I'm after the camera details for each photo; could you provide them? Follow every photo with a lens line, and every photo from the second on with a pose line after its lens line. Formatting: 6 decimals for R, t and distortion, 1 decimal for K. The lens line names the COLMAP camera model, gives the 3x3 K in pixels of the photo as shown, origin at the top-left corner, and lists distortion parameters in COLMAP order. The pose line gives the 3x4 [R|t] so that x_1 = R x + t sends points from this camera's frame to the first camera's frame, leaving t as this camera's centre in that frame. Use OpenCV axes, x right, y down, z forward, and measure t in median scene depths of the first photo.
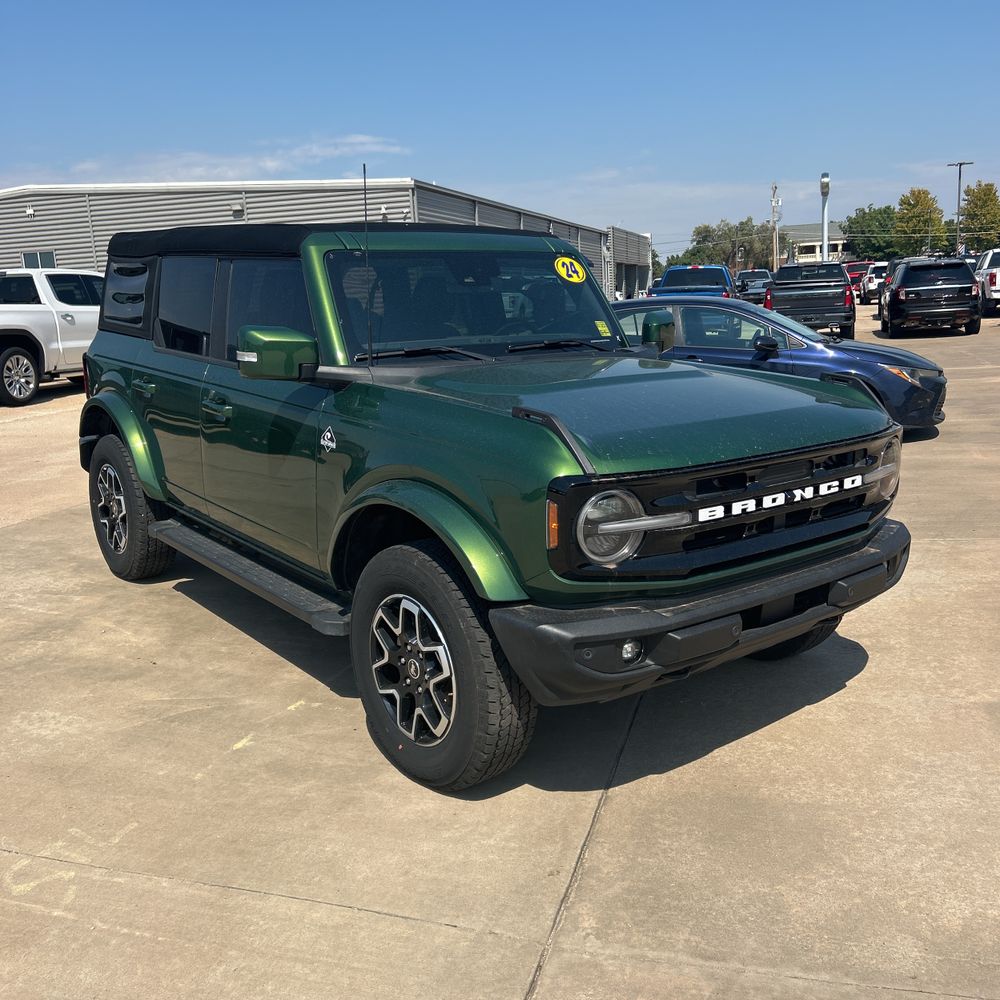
lens RADIAL K [[1010.7, 0, 505.6], [0, 1010.7, 478.6], [0, 0, 1]] dist [0.019629, 0.000000]
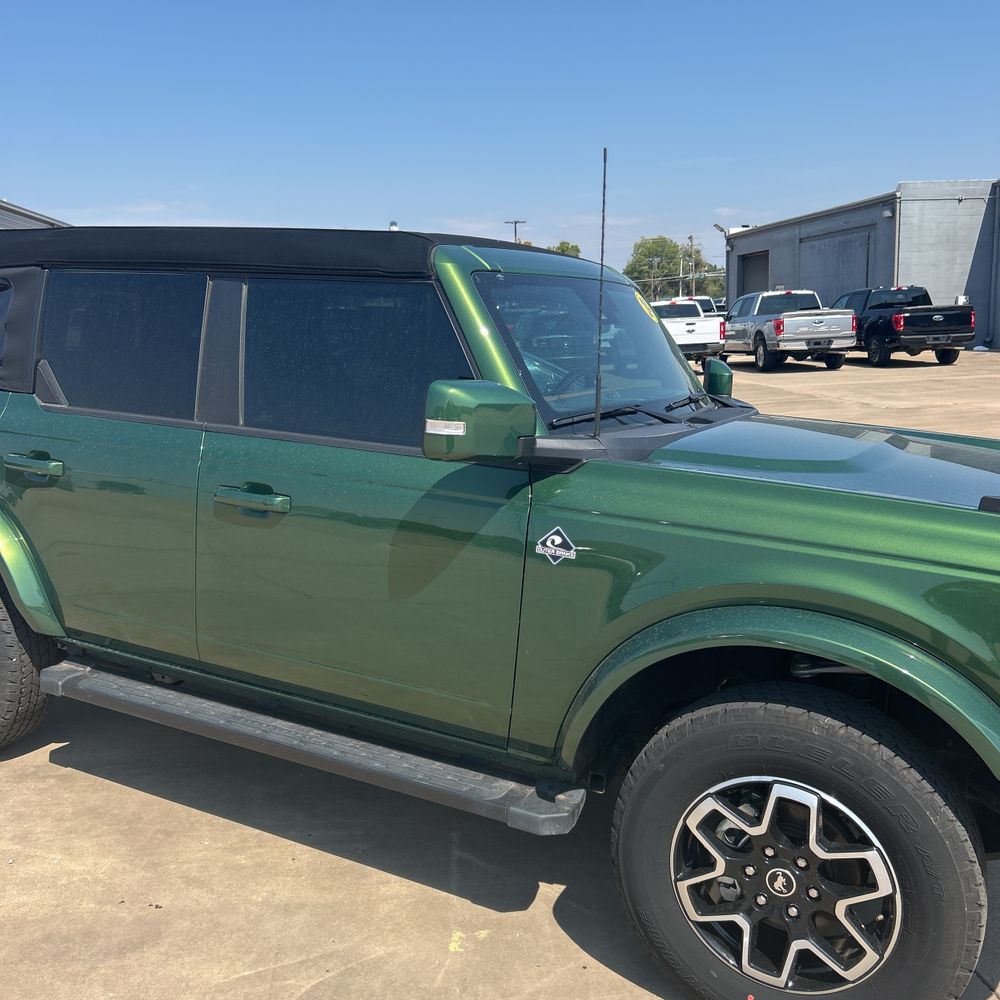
lens RADIAL K [[1010.7, 0, 504.9], [0, 1010.7, 496.2], [0, 0, 1]] dist [0.019629, 0.000000]
pose [[0.915111, -0.041899, 0.401018, -0.443177], [0.050497, 0.998665, -0.010890, -0.062937], [-0.400027, 0.030216, 0.916005, 0.368857]]
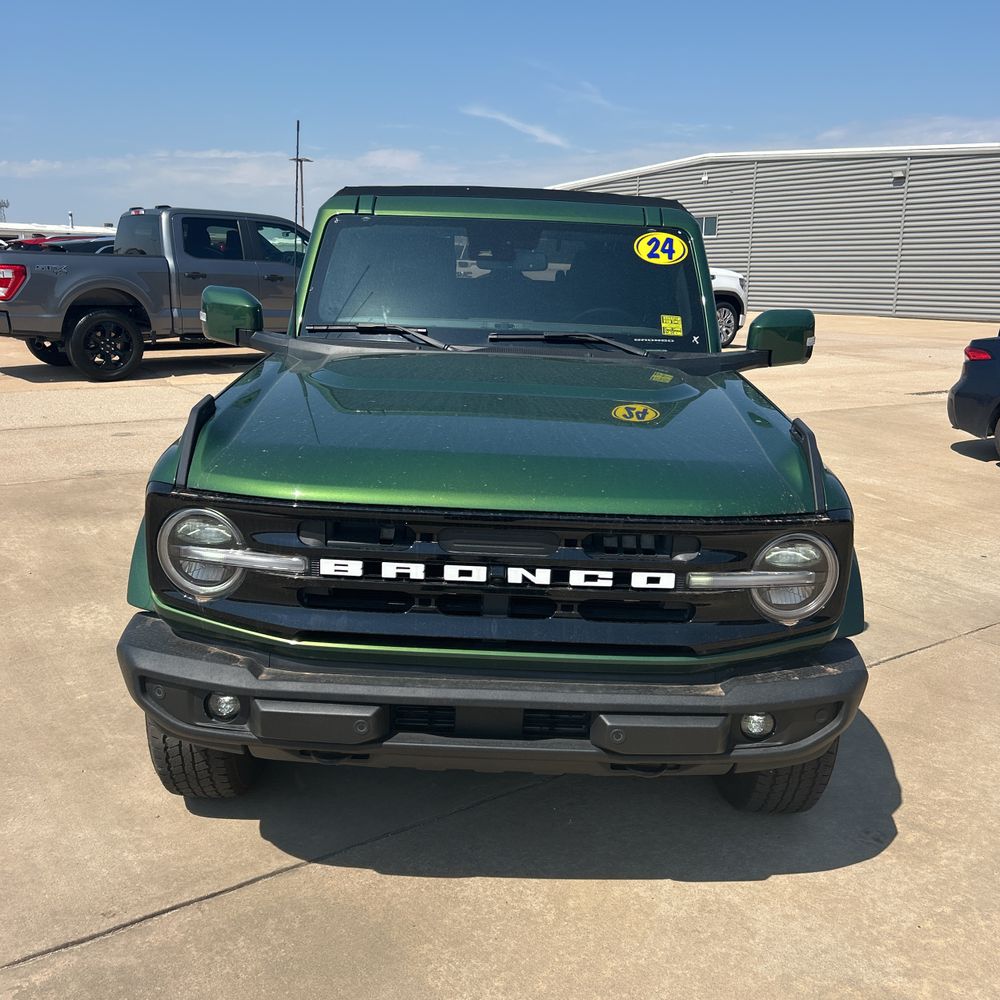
lens RADIAL K [[1010.7, 0, 502.3], [0, 1010.7, 481.8], [0, 0, 1]] dist [0.019629, 0.000000]
pose [[0.774193, 0.184651, -0.605417, 0.568423], [-0.164946, 0.982308, 0.088673, -0.089274], [0.611079, 0.031211, 0.790954, 0.350991]]
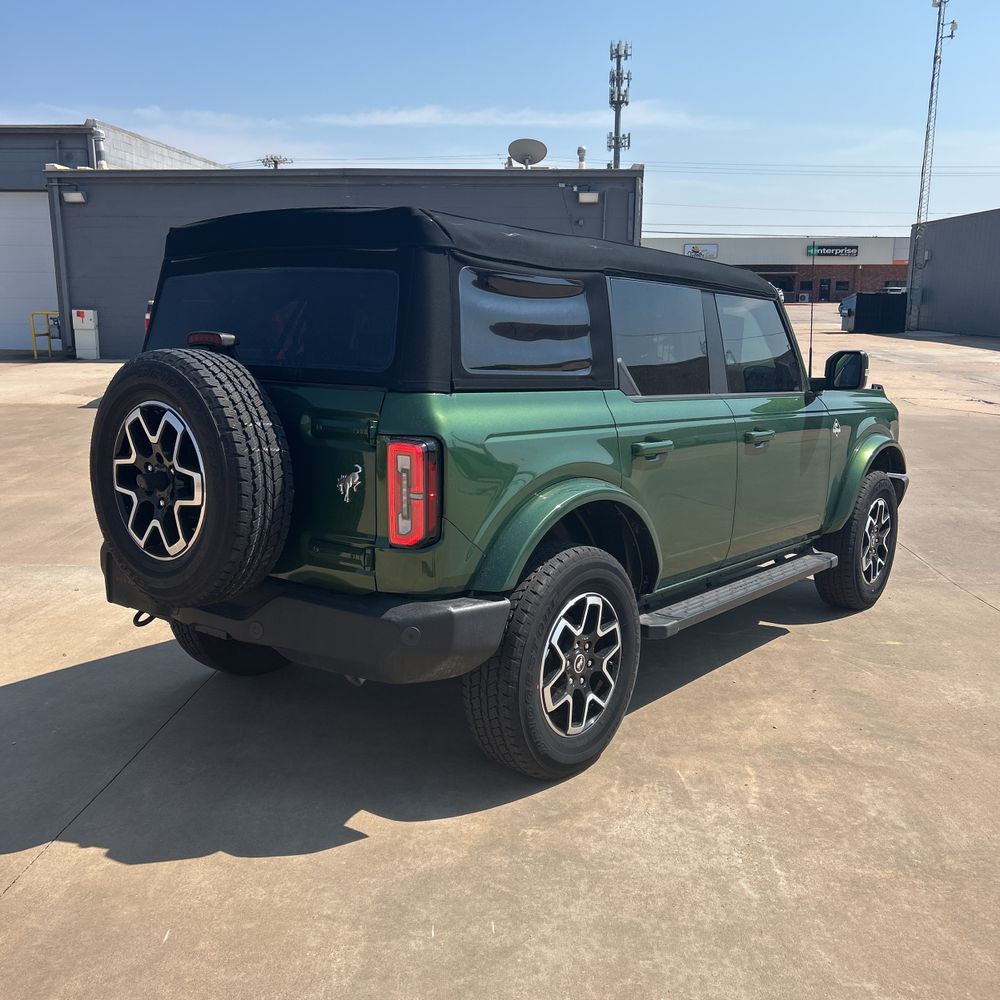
lens RADIAL K [[1010.7, 0, 502.2], [0, 1010.7, 492.2], [0, 0, 1]] dist [0.019629, 0.000000]
pose [[-0.228265, -0.139821, 0.963507, -1.381343], [0.177344, 0.967106, 0.182359, -0.280952], [-0.957311, 0.212498, -0.195960, 1.645240]]
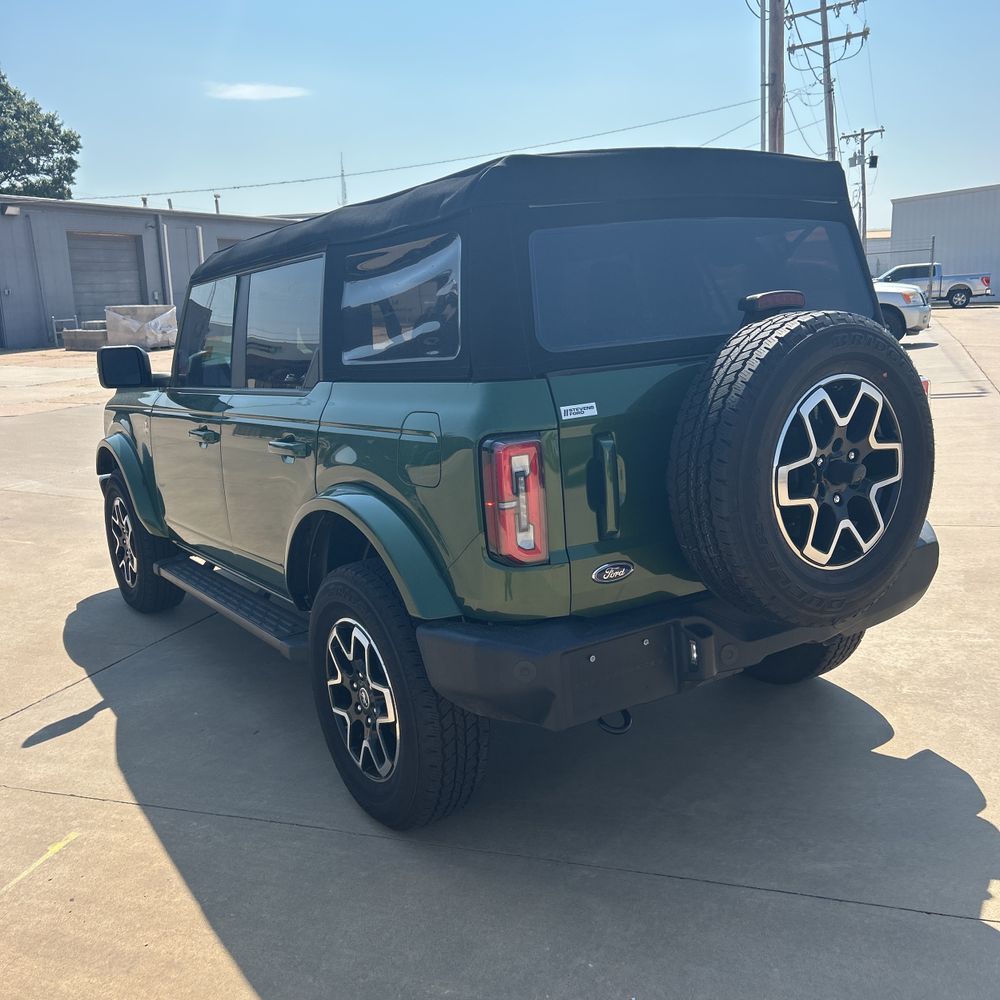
lens RADIAL K [[1010.7, 0, 486.4], [0, 1010.7, 493.1], [0, 0, 1]] dist [0.019629, 0.000000]
pose [[-0.992057, 0.061074, 0.109967, -0.368756], [0.097453, 0.925926, 0.364917, -0.443054], [-0.079535, 0.372735, -0.924523, 2.389184]]
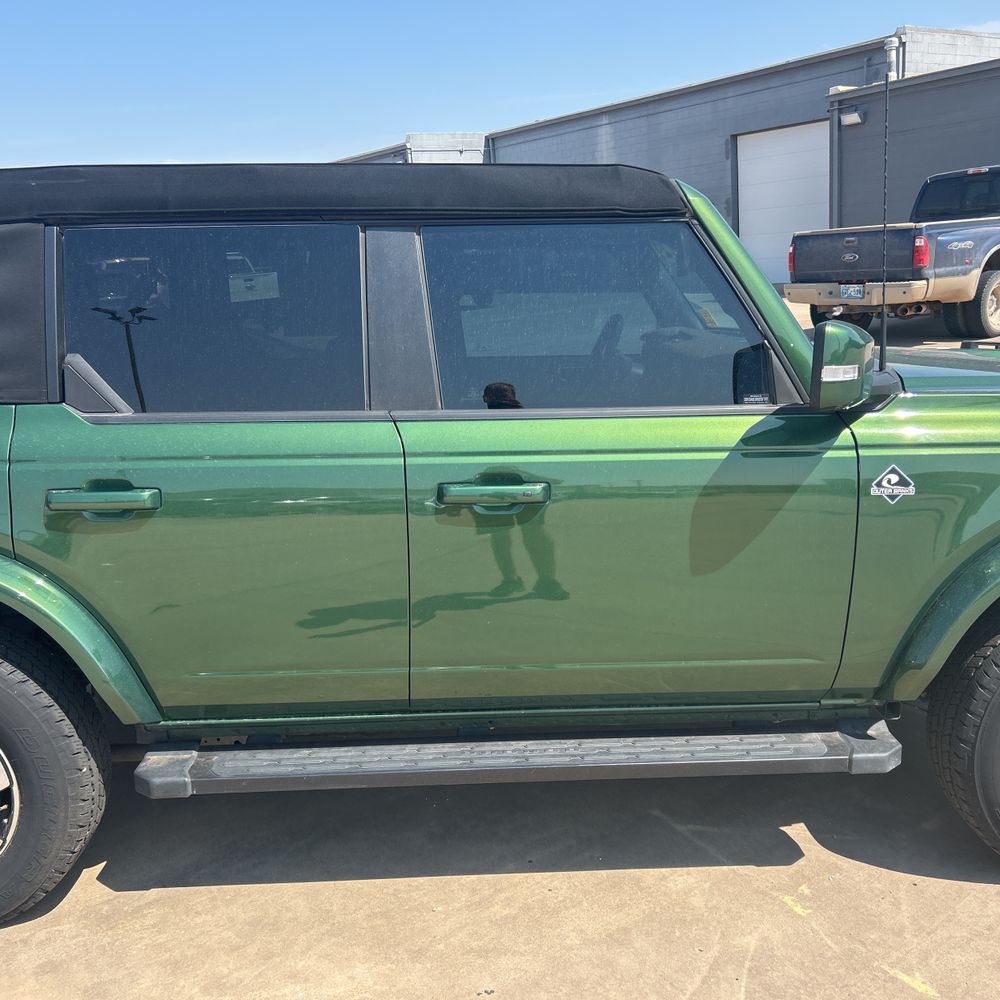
lens RADIAL K [[1010.7, 0, 515.6], [0, 1010.7, 505.8], [0, 0, 1]] dist [0.019629, 0.000000]
pose [[0.599367, -0.191362, 0.777264, -0.790296], [0.183223, 0.978023, 0.099501, -0.129268], [-0.779223, 0.082776, 0.621257, 0.726105]]
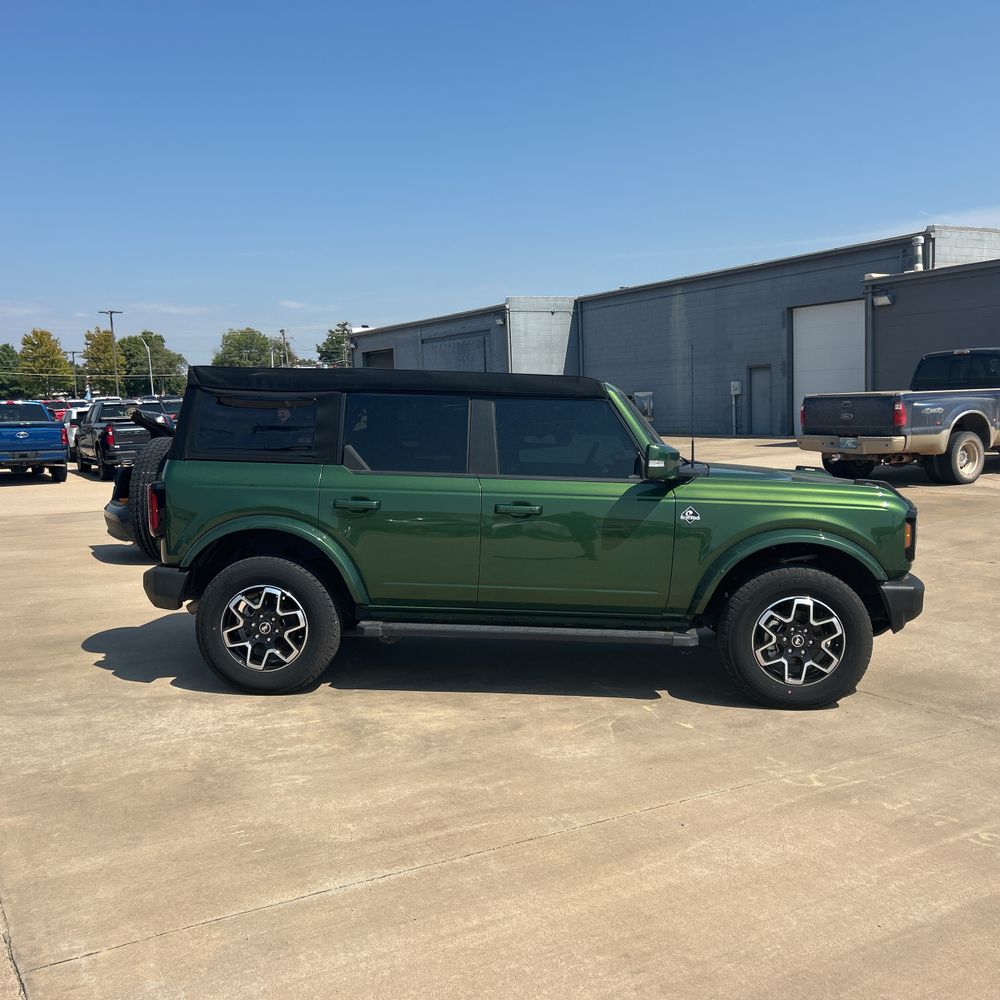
lens RADIAL K [[1010.7, 0, 508.0], [0, 1010.7, 492.1], [0, 0, 1]] dist [0.019629, 0.000000]
pose [[0.674794, -0.043820, 0.736704, -1.398154], [0.132673, 0.989176, -0.062686, -0.013952], [-0.725983, 0.140041, 0.673304, 0.146674]]
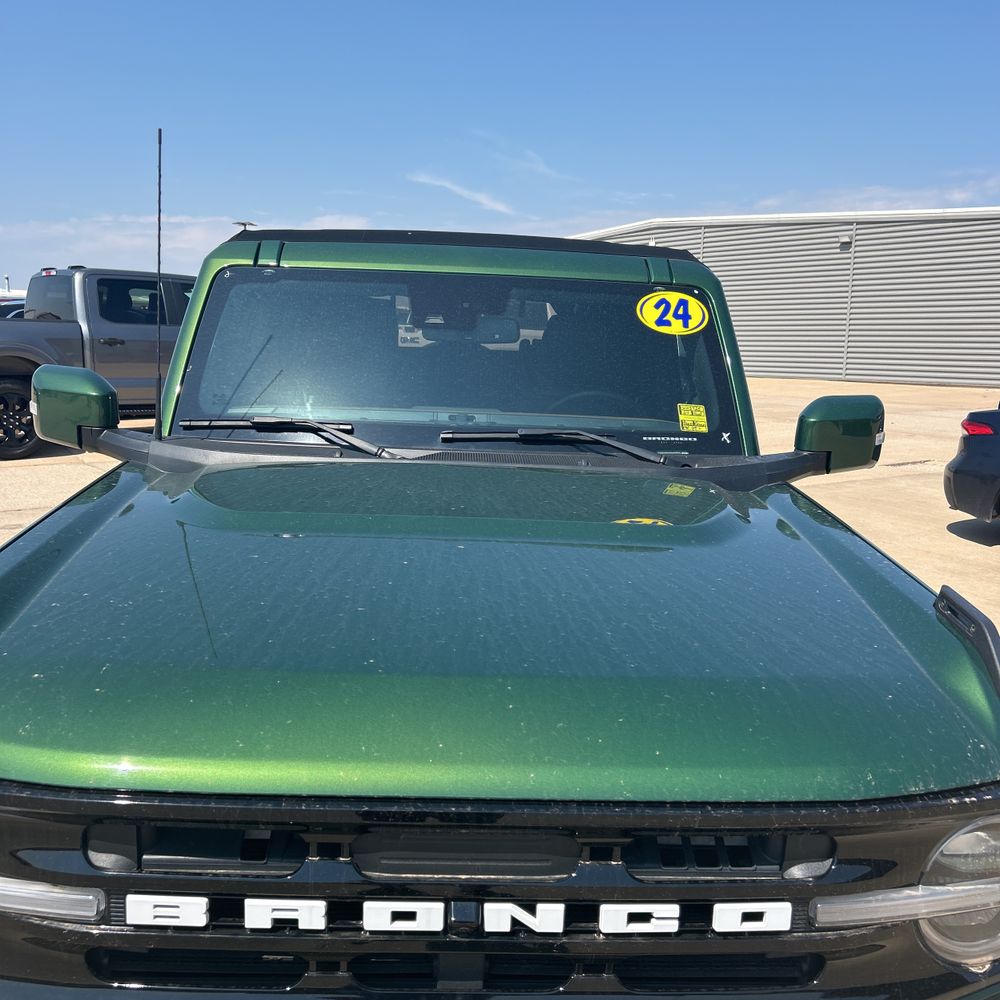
lens RADIAL K [[1010.7, 0, 512.9], [0, 1010.7, 489.7], [0, 0, 1]] dist [0.019629, 0.000000]
pose [[0.811724, 0.144061, -0.565995, 0.394664], [-0.156668, 0.987293, 0.026606, -0.124552], [0.562635, 0.067077, 0.823979, 0.552582]]
